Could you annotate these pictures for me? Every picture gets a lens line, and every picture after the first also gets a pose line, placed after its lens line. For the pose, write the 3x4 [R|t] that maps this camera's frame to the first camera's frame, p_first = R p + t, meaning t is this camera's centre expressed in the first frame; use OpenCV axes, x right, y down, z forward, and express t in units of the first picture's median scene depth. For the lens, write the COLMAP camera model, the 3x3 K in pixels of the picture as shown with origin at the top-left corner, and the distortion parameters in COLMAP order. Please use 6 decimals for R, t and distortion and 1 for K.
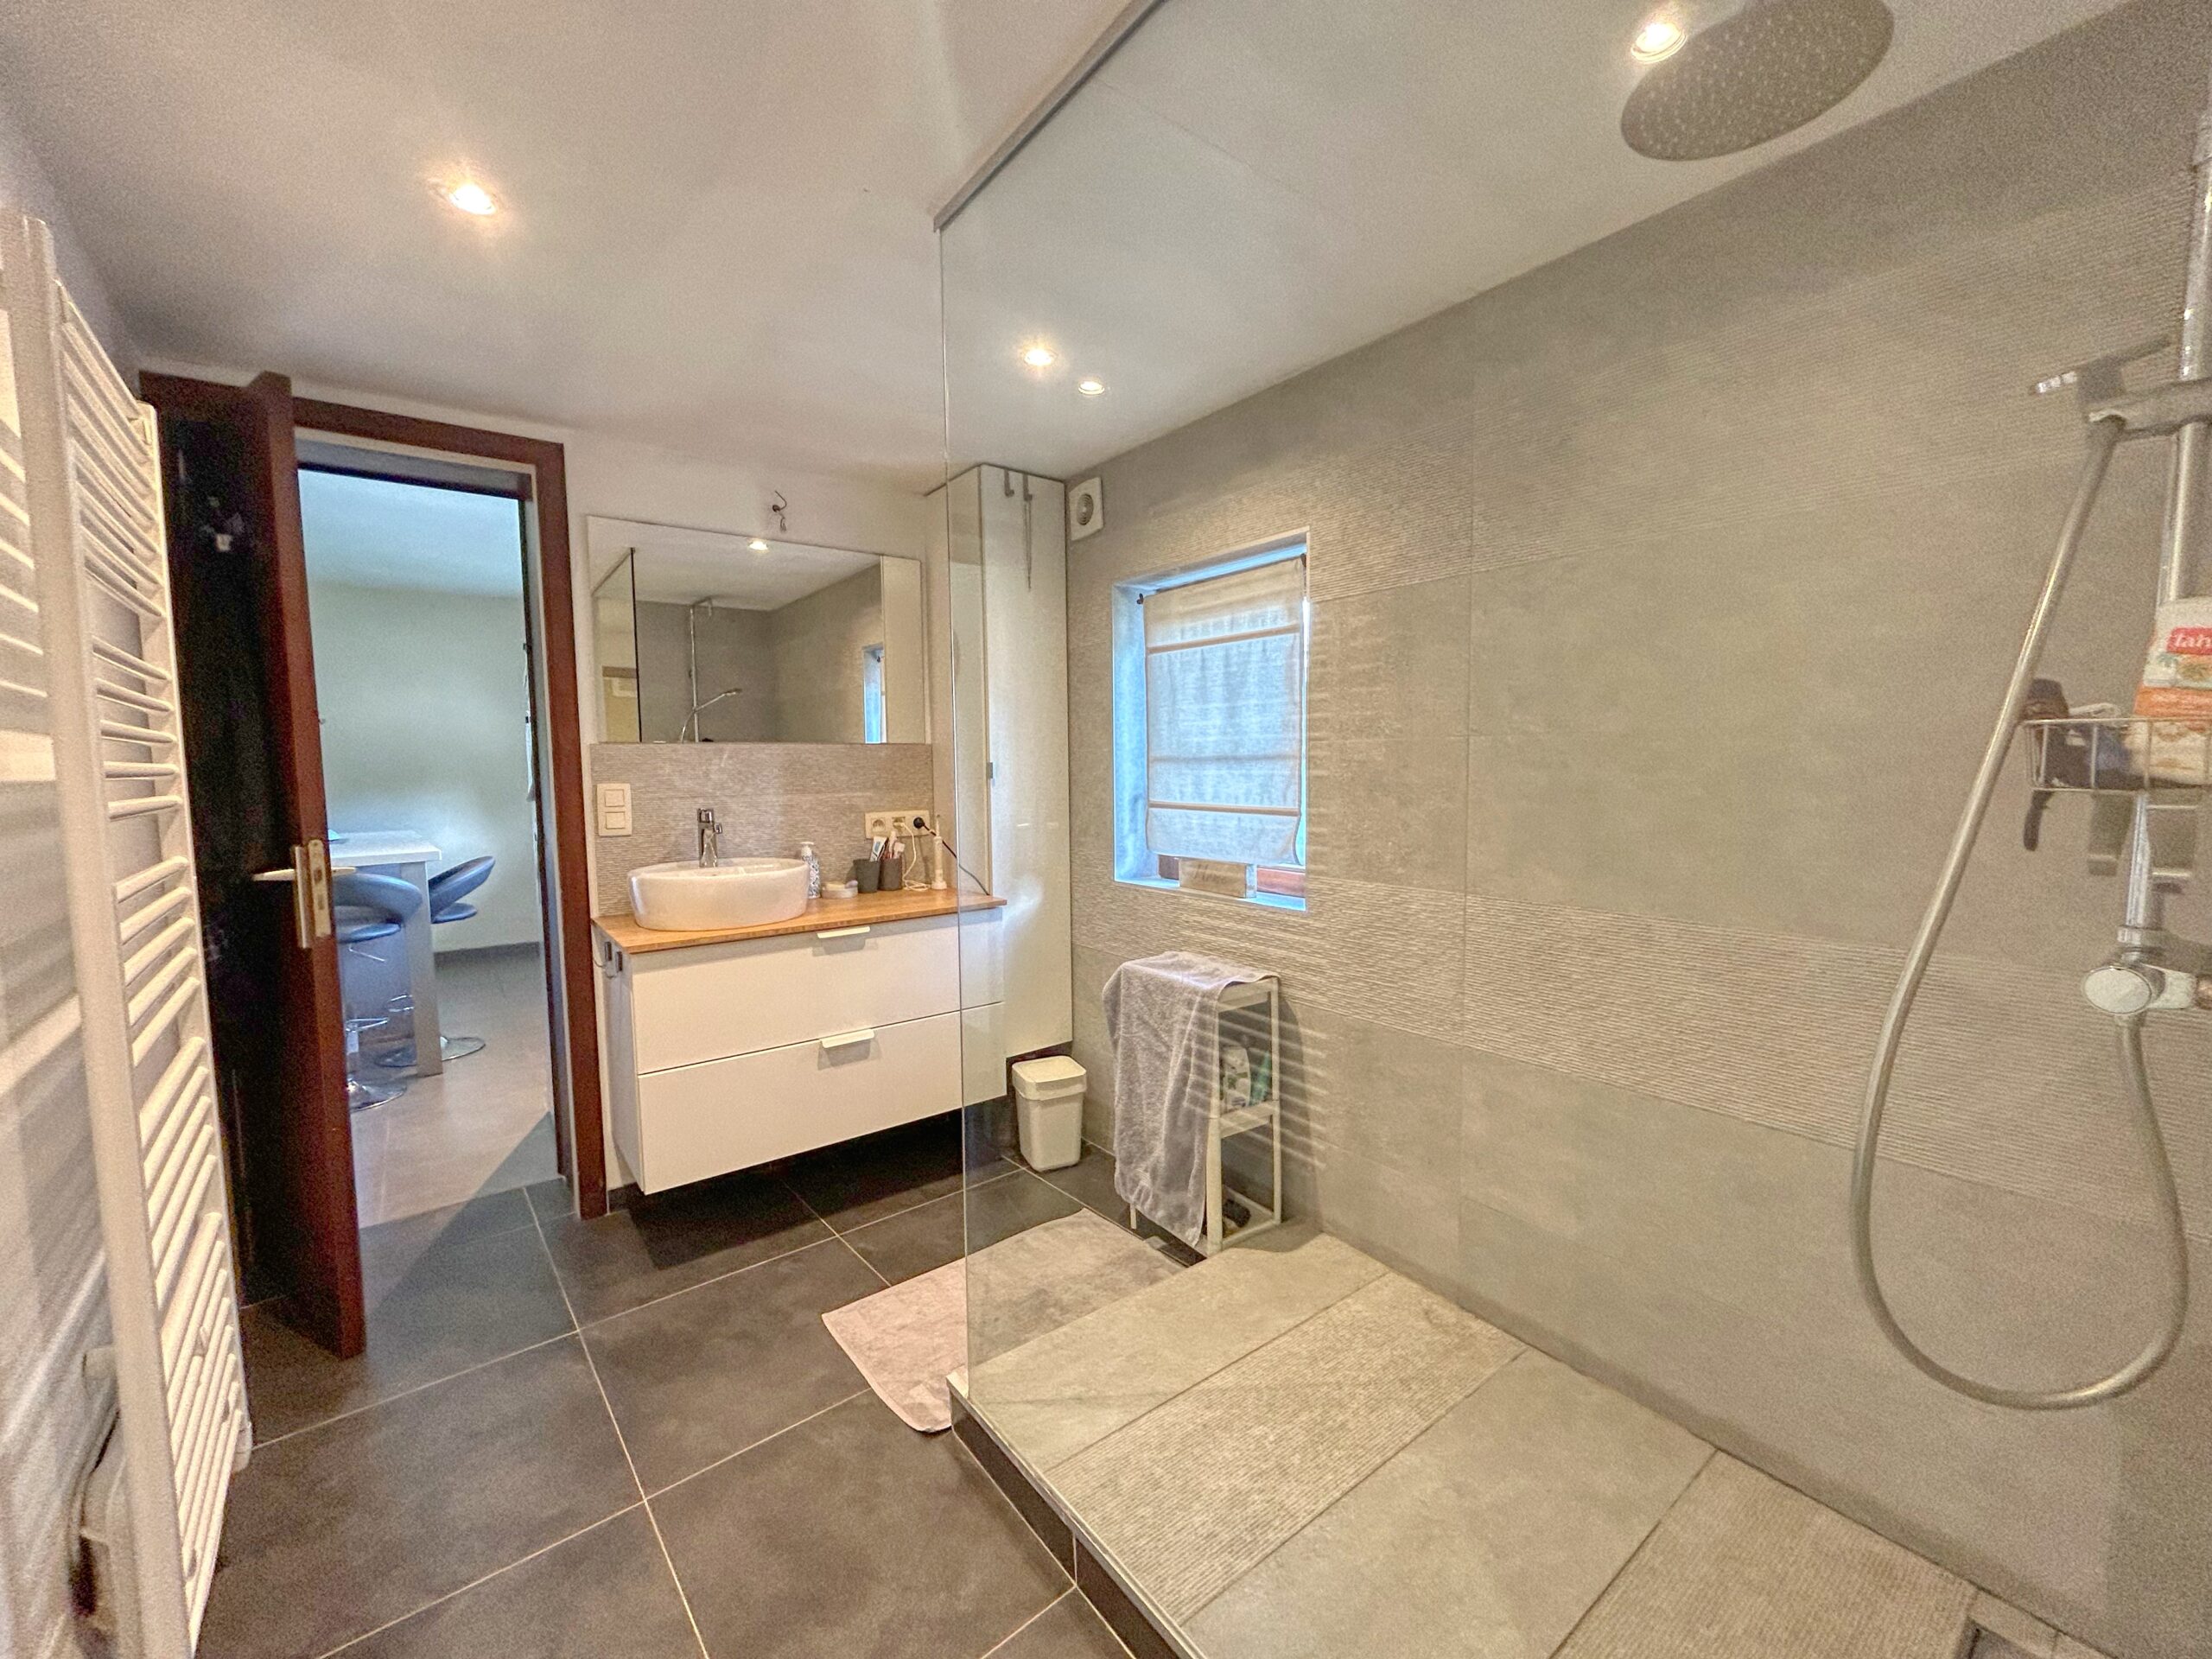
lens RADIAL K [[909.1, 0, 1110.0], [0, 909.1, 830.2], [0, 0, 1]] dist [-0.004859, 0.000321]
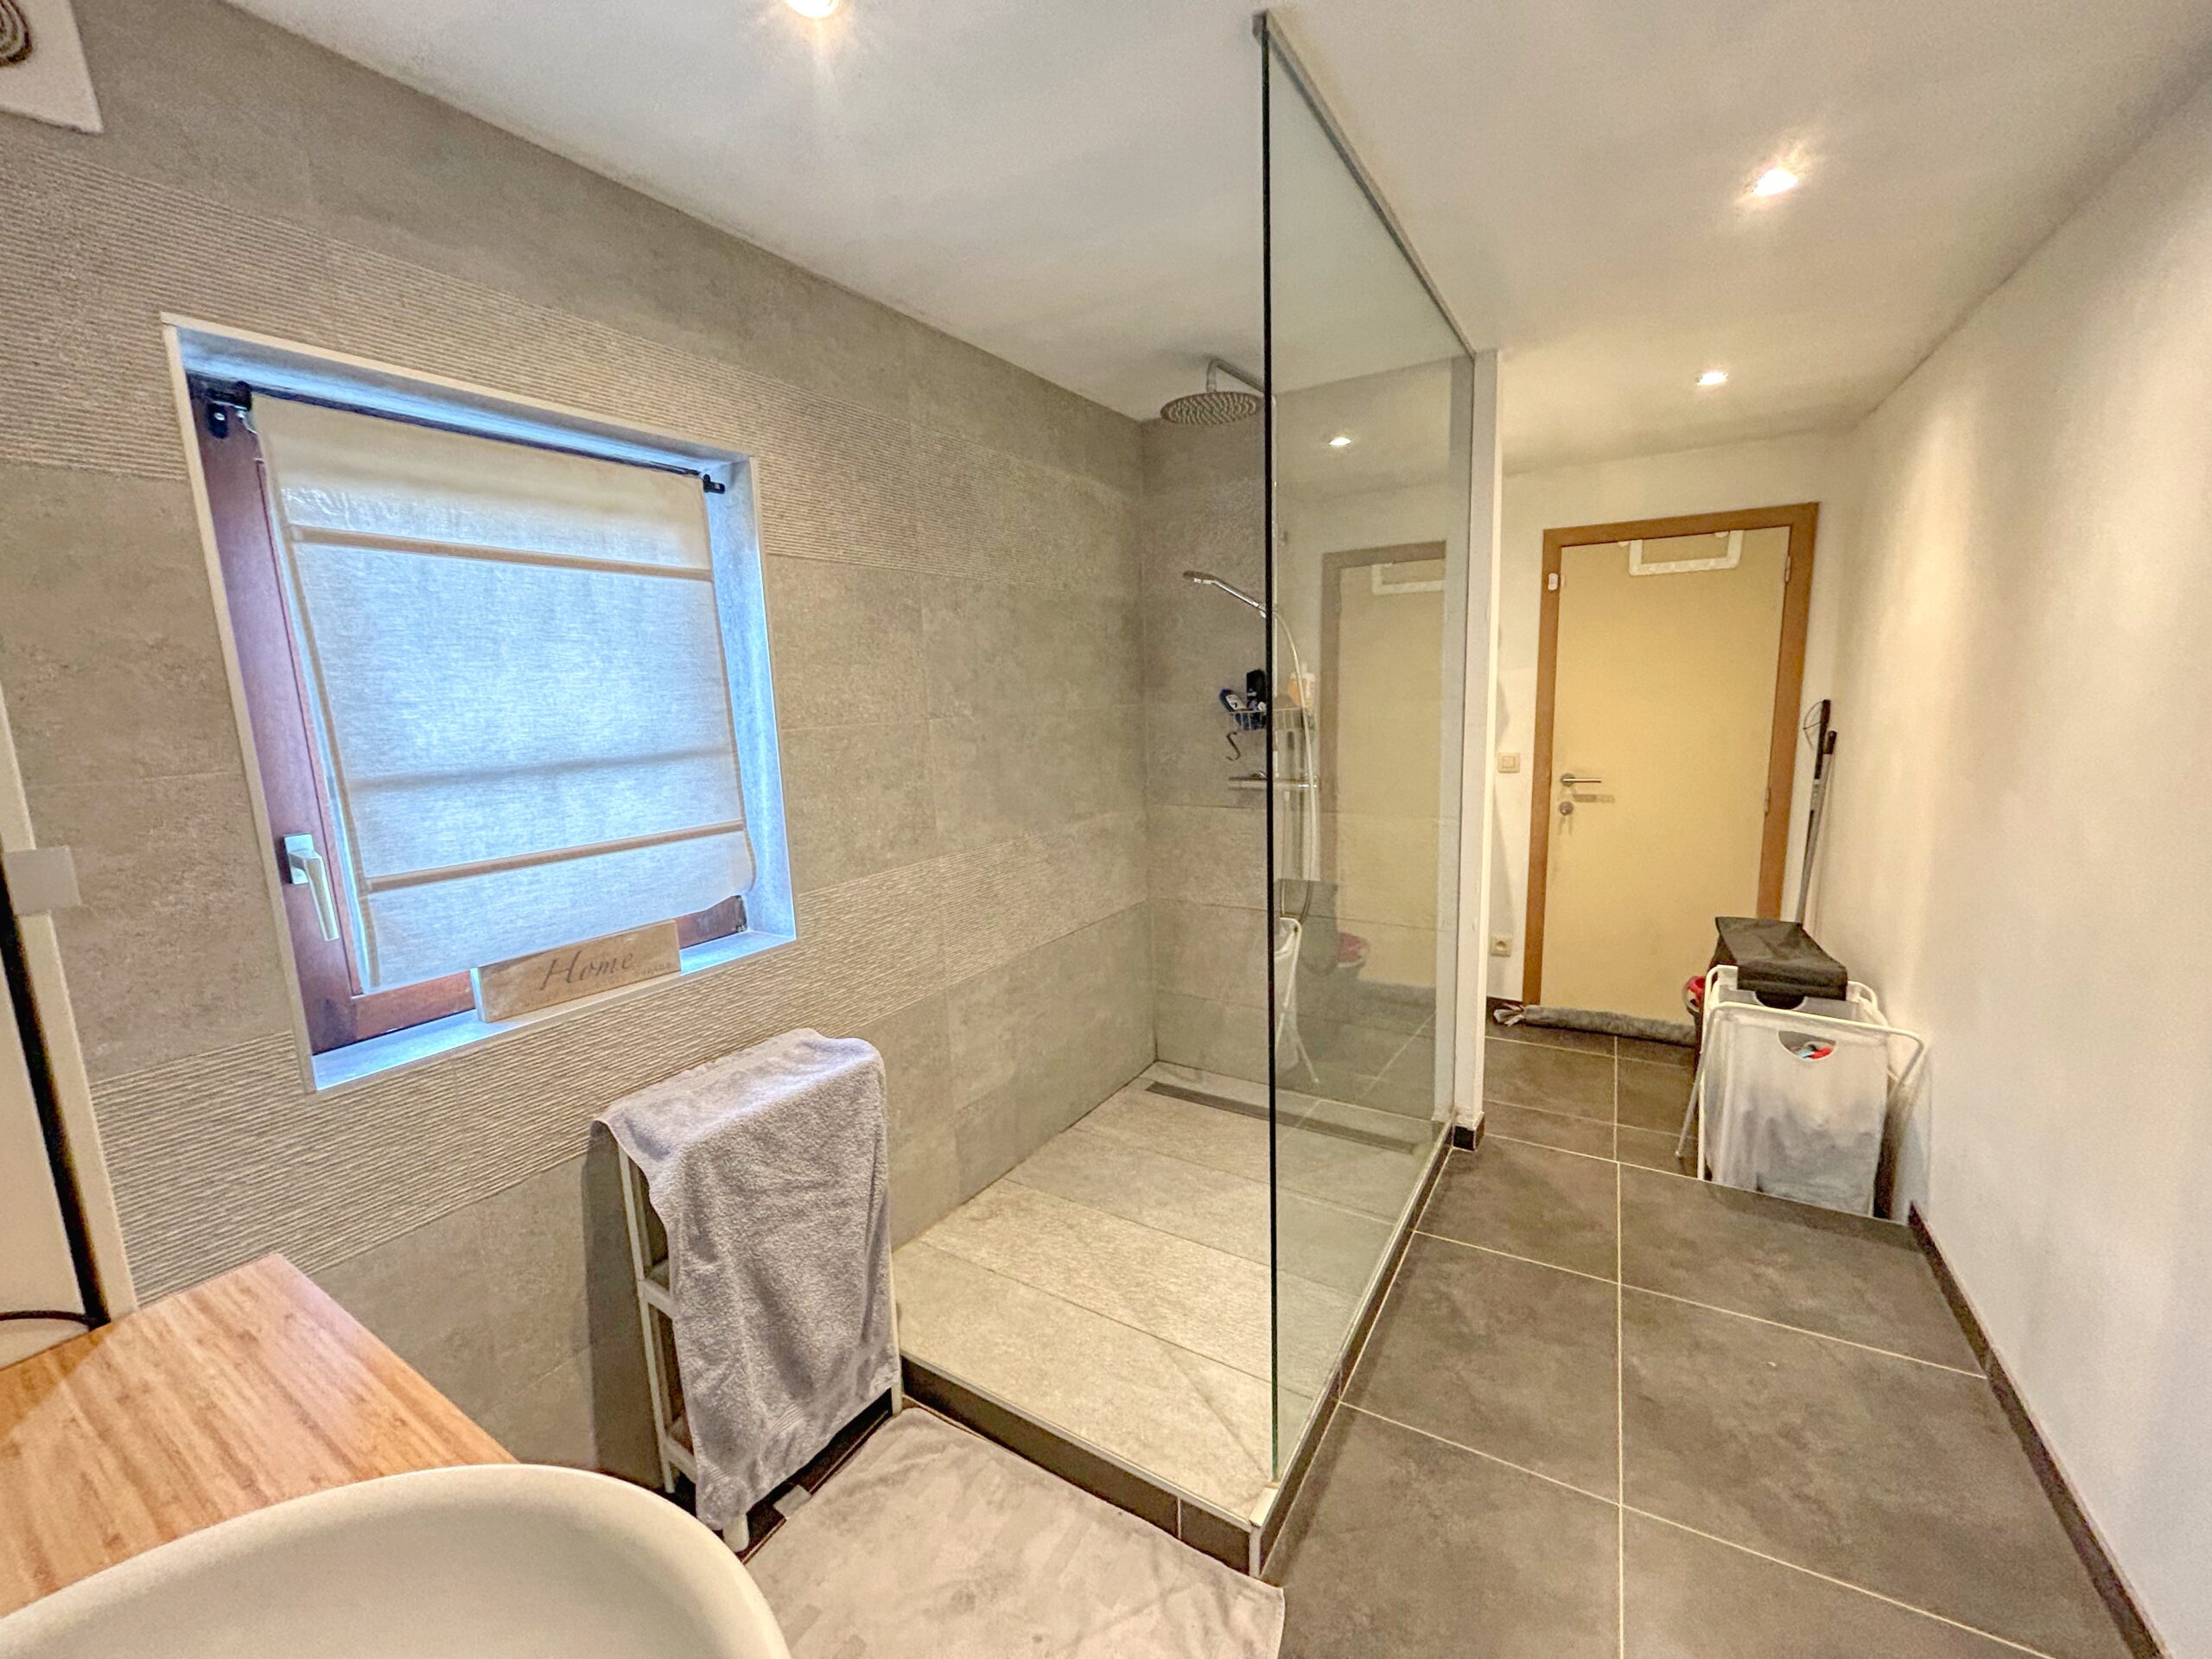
lens RADIAL K [[909.1, 0, 1101.0], [0, 909.1, 829.8], [0, 0, 1]] dist [-0.004859, 0.000321]
pose [[-0.363077, -0.125746, 0.923235, -0.764966], [0.103880, 0.979212, 0.174222, -0.148412], [-0.925950, 0.159162, -0.342467, 1.255906]]
